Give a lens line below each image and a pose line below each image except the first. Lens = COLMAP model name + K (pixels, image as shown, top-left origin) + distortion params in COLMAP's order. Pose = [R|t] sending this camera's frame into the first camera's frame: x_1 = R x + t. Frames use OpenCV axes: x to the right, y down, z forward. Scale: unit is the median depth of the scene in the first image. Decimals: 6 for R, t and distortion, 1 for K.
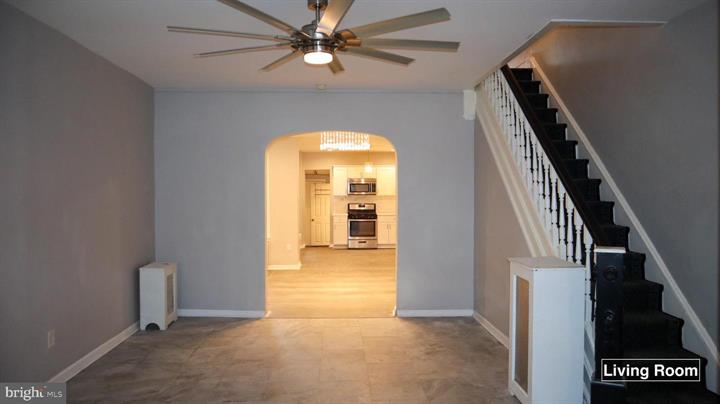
lens RADIAL K [[504.5, 0, 363.5], [0, 504.5, 200.3], [0, 0, 1]] dist [-0.117150, 0.071959]
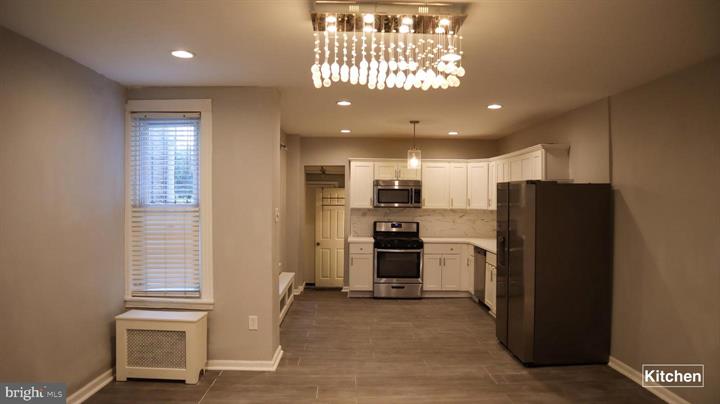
lens RADIAL K [[504.5, 0, 353.1], [0, 504.5, 201.4], [0, 0, 1]] dist [-0.117150, 0.071959]
pose [[0.998507, 0.012203, -0.053237, -0.023730], [-0.012775, 0.999864, -0.010421, -0.011215], [0.053103, 0.011086, 0.998528, 0.392131]]
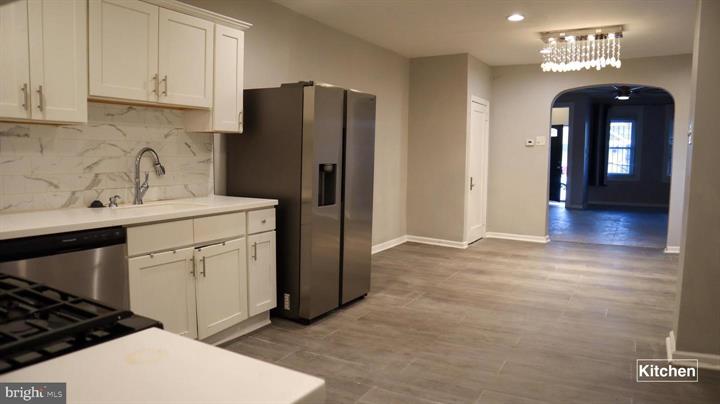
lens RADIAL K [[504.5, 0, 363.3], [0, 504.5, 197.1], [0, 0, 1]] dist [-0.117150, 0.071959]
pose [[-0.839453, -0.053456, 0.540797, -0.091930], [0.001131, 0.994976, 0.100106, 0.001374], [-0.543431, 0.084646, -0.835175, 1.004054]]
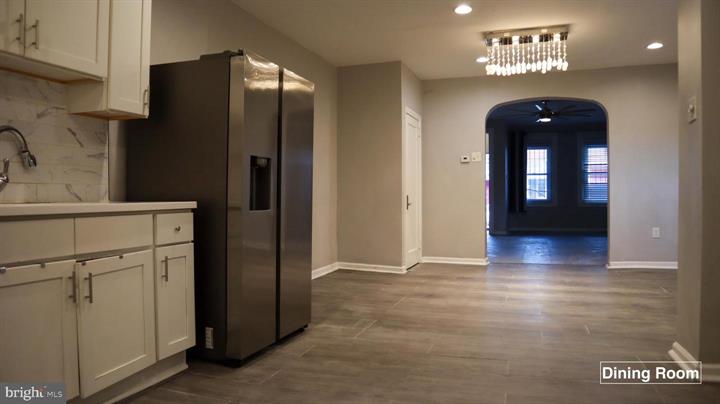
lens RADIAL K [[504.5, 0, 363.1], [0, 504.5, 199.1], [0, 0, 1]] dist [-0.117150, 0.071959]
pose [[-0.922880, 0.003052, 0.385076, -0.049864], [0.013313, 0.999624, 0.023985, 0.024073], [-0.384858, 0.027262, -0.922573, 0.966076]]
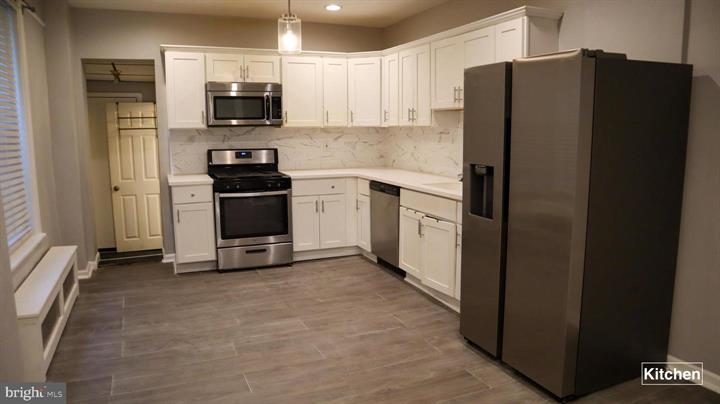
lens RADIAL K [[504.5, 0, 361.9], [0, 504.5, 201.7], [0, 0, 1]] dist [-0.117150, 0.071959]
pose [[0.940703, -0.050863, 0.335397, -0.049993], [0.008642, 0.991968, 0.126194, -0.001233], [-0.339122, -0.115813, 0.933586, 0.601840]]
